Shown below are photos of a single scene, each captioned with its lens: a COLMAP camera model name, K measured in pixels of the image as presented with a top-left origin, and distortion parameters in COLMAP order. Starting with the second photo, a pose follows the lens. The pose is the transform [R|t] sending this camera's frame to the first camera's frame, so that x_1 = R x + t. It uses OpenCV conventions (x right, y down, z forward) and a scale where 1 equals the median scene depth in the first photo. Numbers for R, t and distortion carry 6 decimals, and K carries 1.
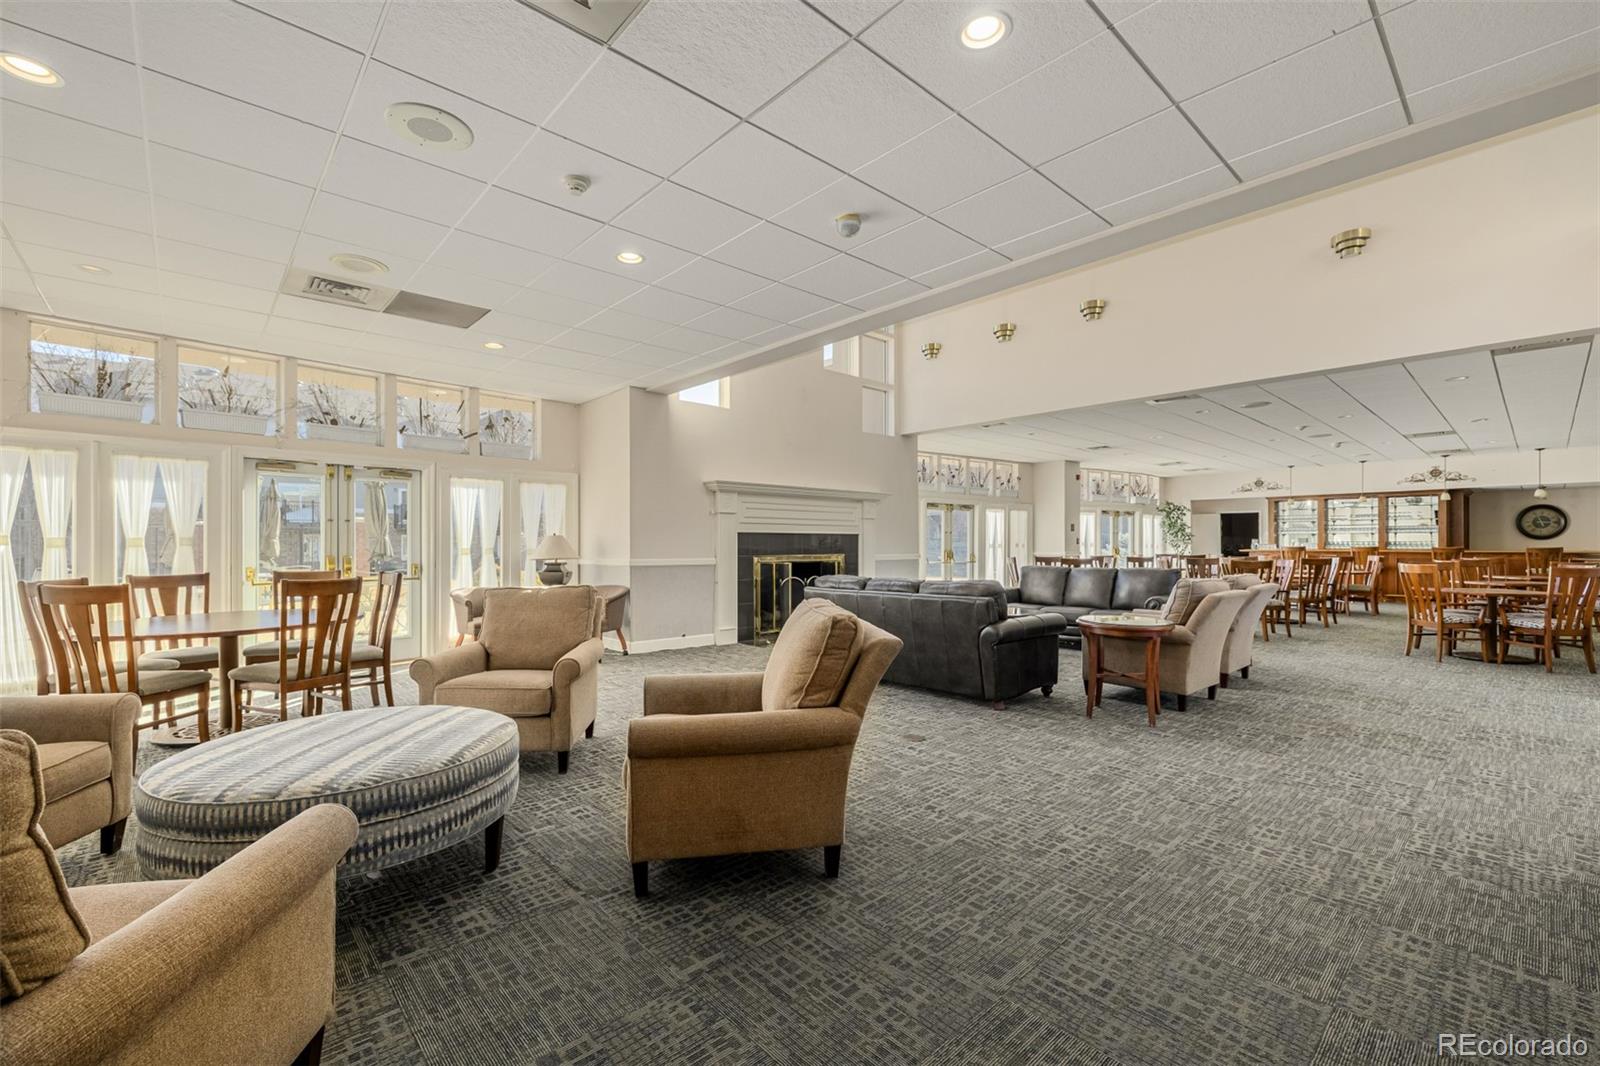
lens RADIAL K [[668.9, 0, 796.9], [0, 668.9, 543.0], [0, 0, 1]] dist [-0.000035, 0.000106]
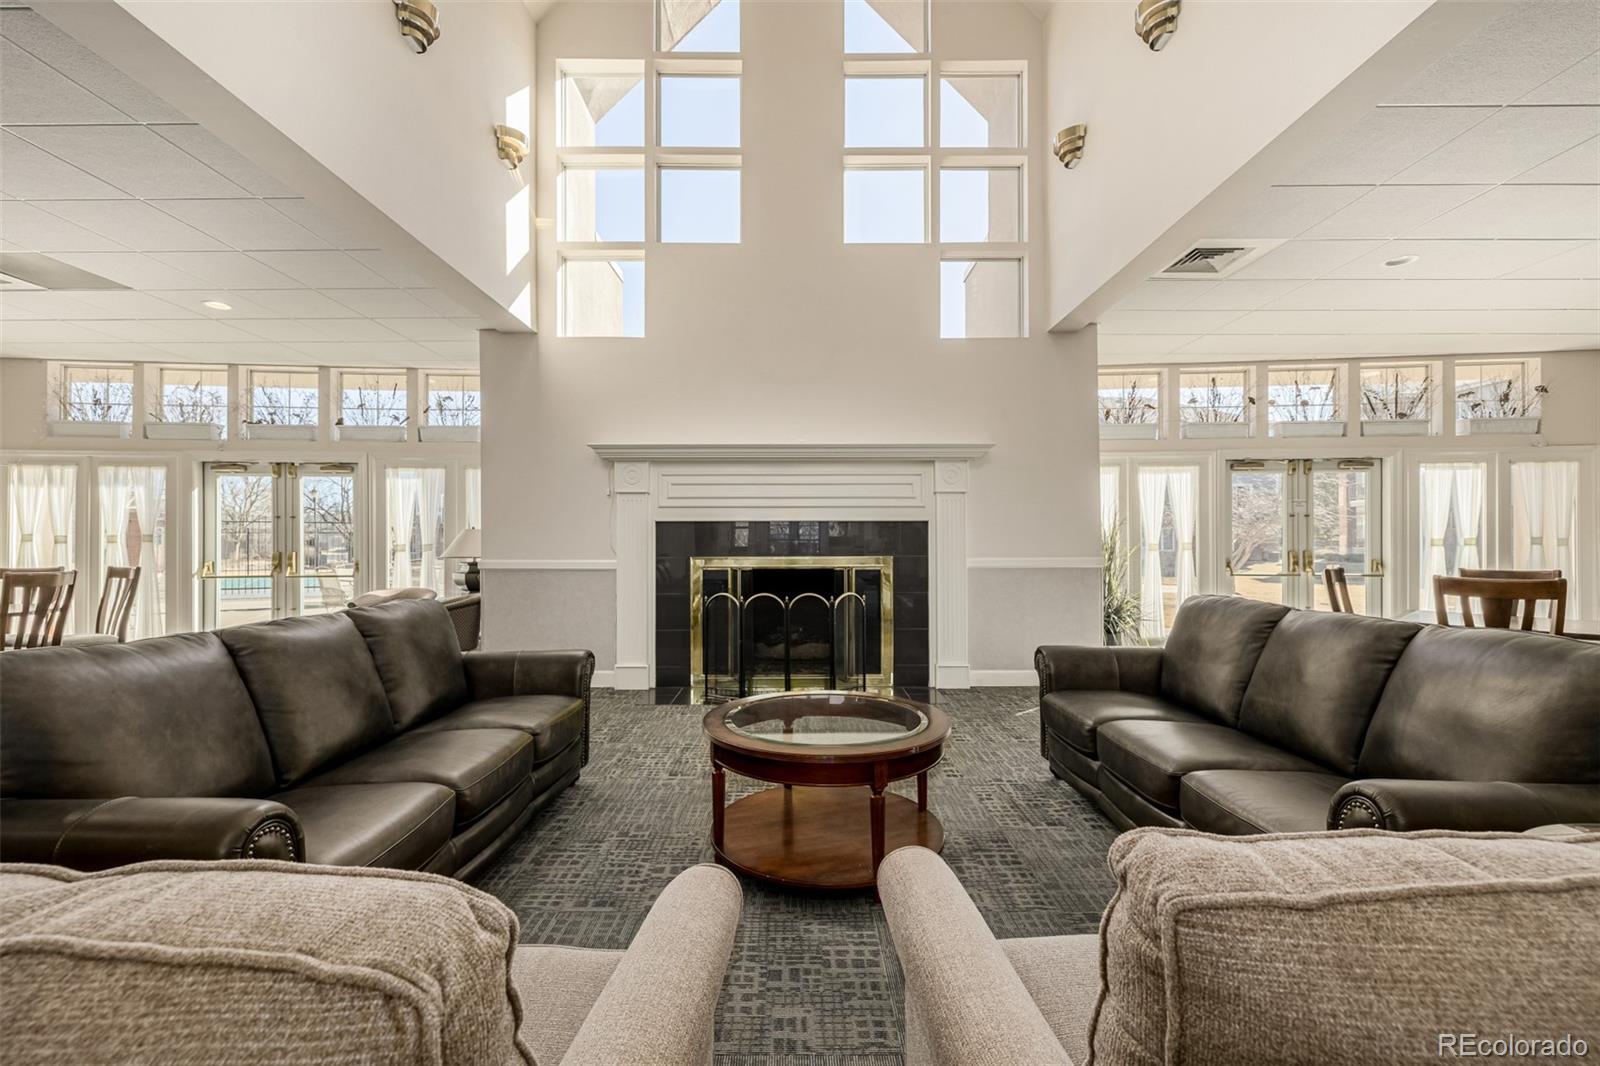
lens RADIAL K [[668.9, 0, 804.0], [0, 668.9, 532.2], [0, 0, 1]] dist [-0.000035, 0.000106]
pose [[0.743740, -0.010257, -0.668390, 0.447201], [0.003021, 0.999924, -0.011983, 0.003048], [0.668462, 0.006893, 0.743715, 0.585275]]
